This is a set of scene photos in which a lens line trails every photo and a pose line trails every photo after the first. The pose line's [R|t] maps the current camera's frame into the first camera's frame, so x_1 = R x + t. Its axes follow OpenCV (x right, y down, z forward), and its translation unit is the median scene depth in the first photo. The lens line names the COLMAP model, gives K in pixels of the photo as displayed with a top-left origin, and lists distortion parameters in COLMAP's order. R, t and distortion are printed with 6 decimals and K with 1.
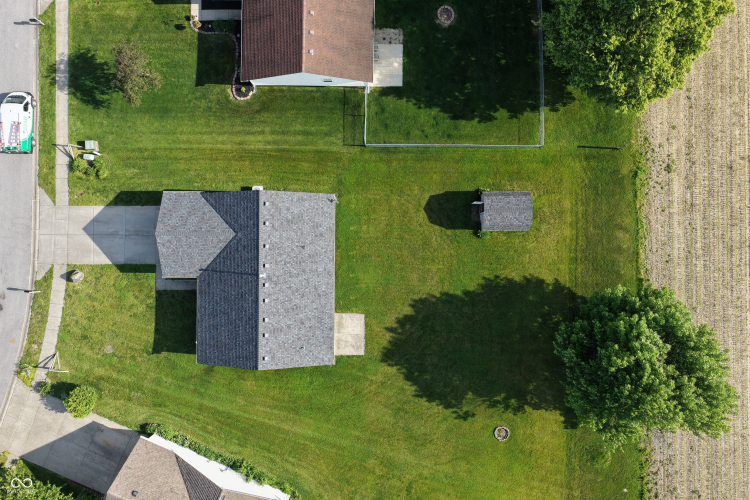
lens RADIAL K [[622.4, 0, 373.5], [0, 622.4, 253.3], [0, 0, 1]] dist [-0.012356, 0.037459]
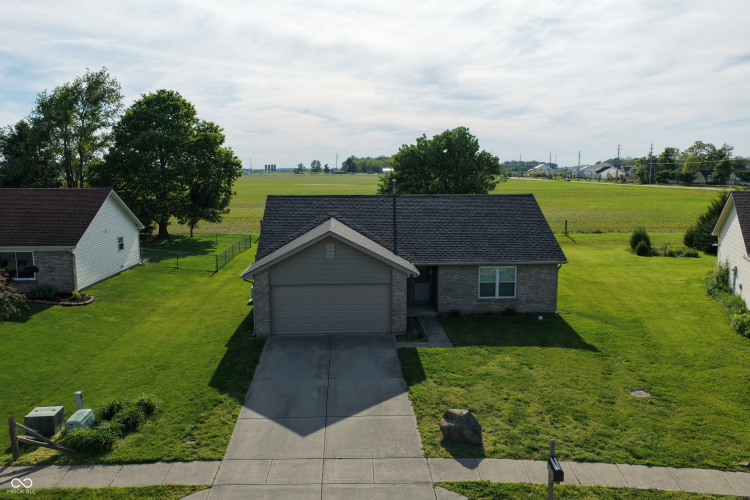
lens RADIAL K [[622.4, 0, 376.3], [0, 622.4, 251.5], [0, 0, 1]] dist [-0.012356, 0.037459]
pose [[-0.059090, -0.119941, 0.991021, -0.772277], [0.998252, -0.005912, 0.058806, -0.022035], [-0.001194, 0.992763, 0.120080, 0.876352]]
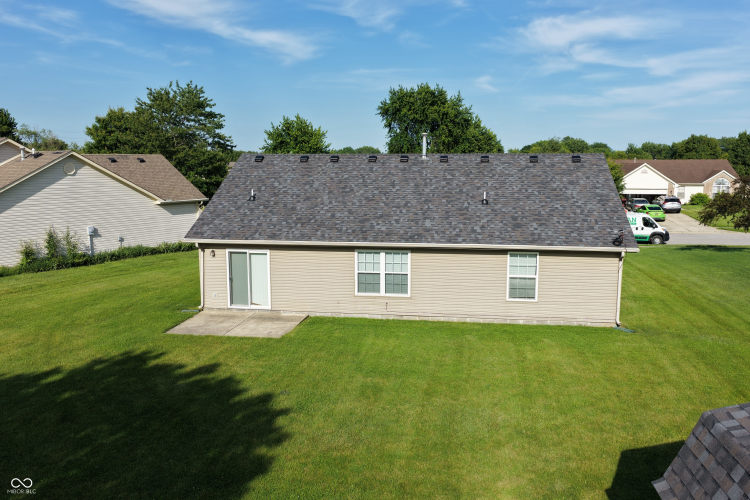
lens RADIAL K [[622.4, 0, 379.2], [0, 622.4, 253.2], [0, 0, 1]] dist [-0.012356, 0.037459]
pose [[-0.137214, 0.152455, -0.978739, 0.287495], [-0.990539, -0.019075, 0.135897, 0.002757], [0.002048, 0.988126, 0.153630, 0.895399]]
